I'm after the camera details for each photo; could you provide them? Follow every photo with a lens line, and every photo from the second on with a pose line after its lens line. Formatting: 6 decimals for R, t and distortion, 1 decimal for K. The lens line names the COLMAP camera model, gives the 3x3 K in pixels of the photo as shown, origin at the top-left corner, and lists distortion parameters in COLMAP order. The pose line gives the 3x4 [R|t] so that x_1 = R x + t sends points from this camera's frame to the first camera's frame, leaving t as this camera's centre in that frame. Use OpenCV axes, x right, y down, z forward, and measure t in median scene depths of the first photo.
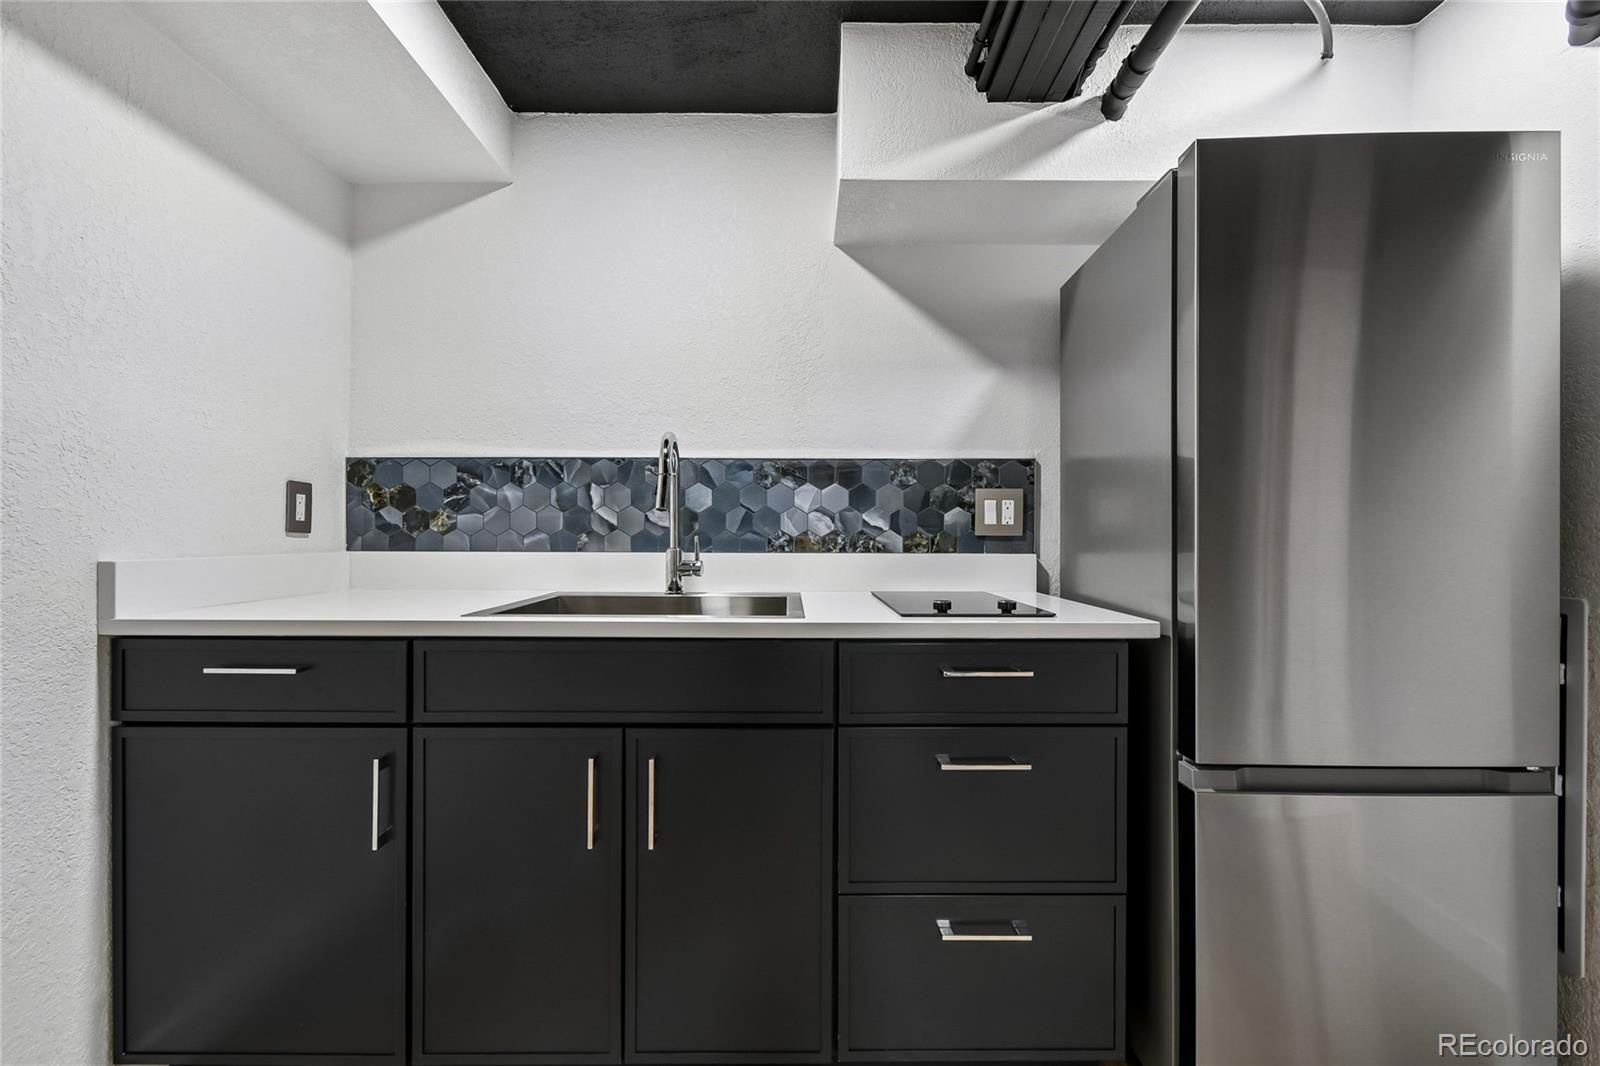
lens RADIAL K [[707.8, 0, 795.9], [0, 707.8, 535.5], [0, 0, 1]] dist [0.002315, -0.003971]
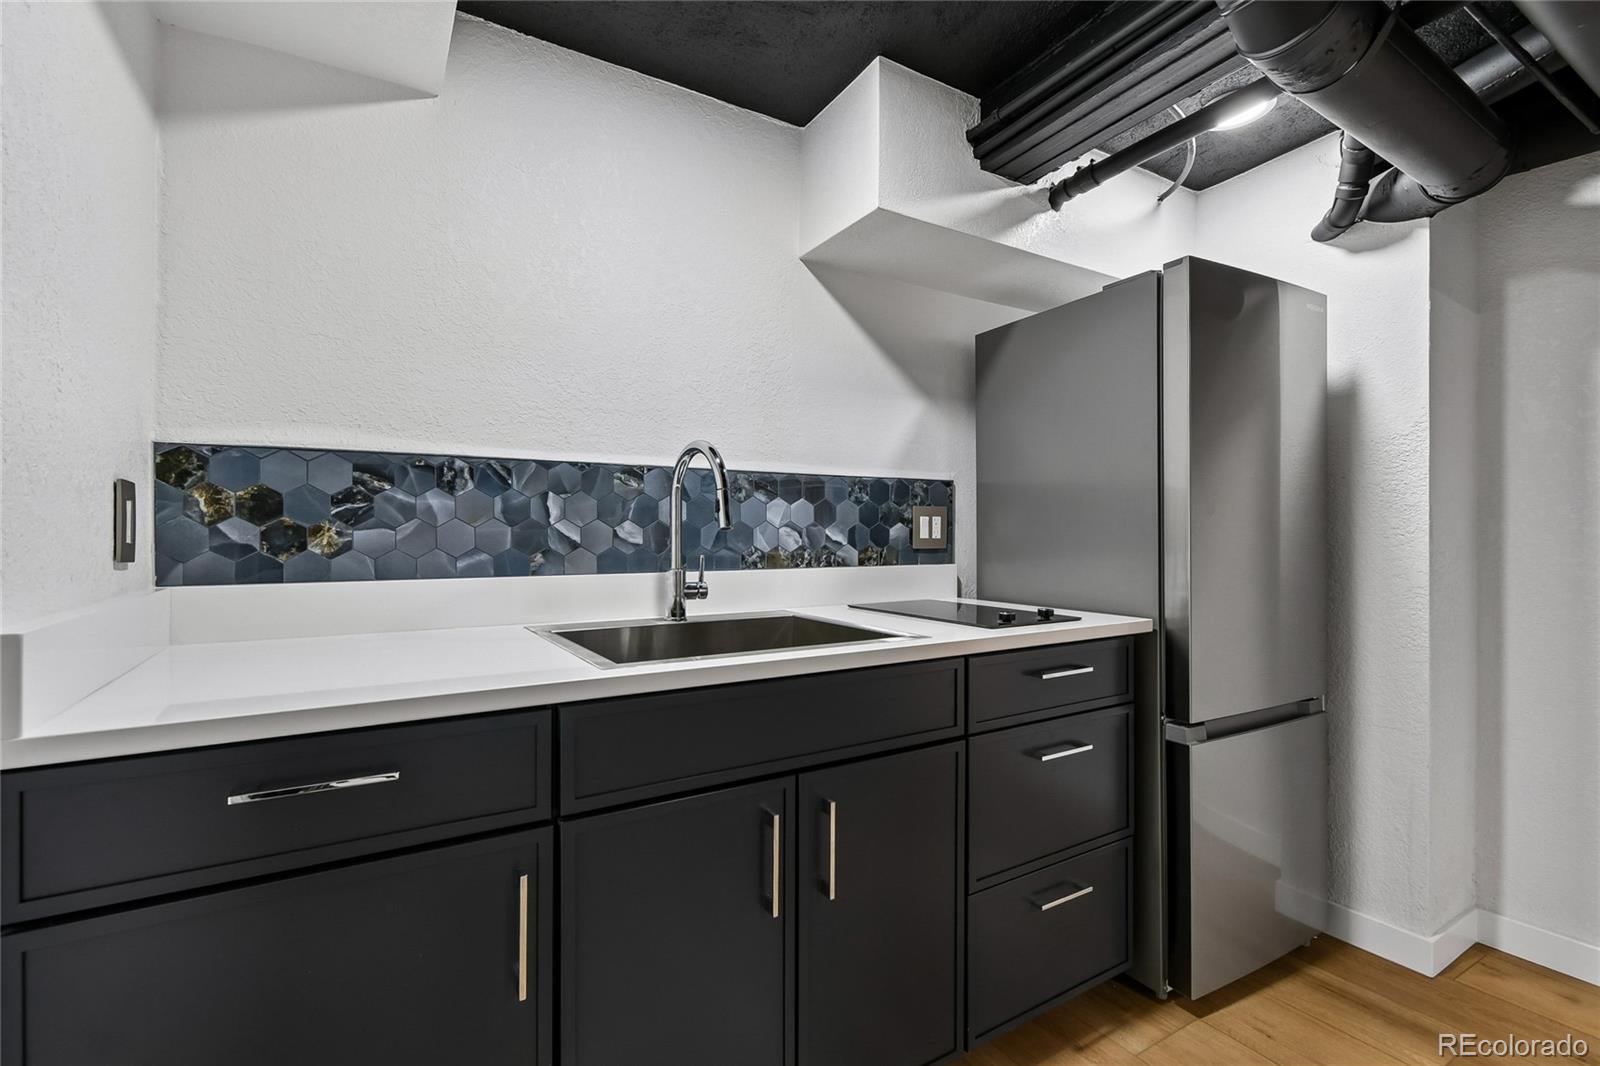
lens RADIAL K [[707.8, 0, 795.9], [0, 707.8, 535.5], [0, 0, 1]] dist [0.002315, -0.003971]
pose [[0.858968, -0.005121, 0.512004, -0.464234], [0.003741, 0.999986, 0.003726, -0.025002], [-0.512016, -0.001286, 0.858975, 0.144943]]
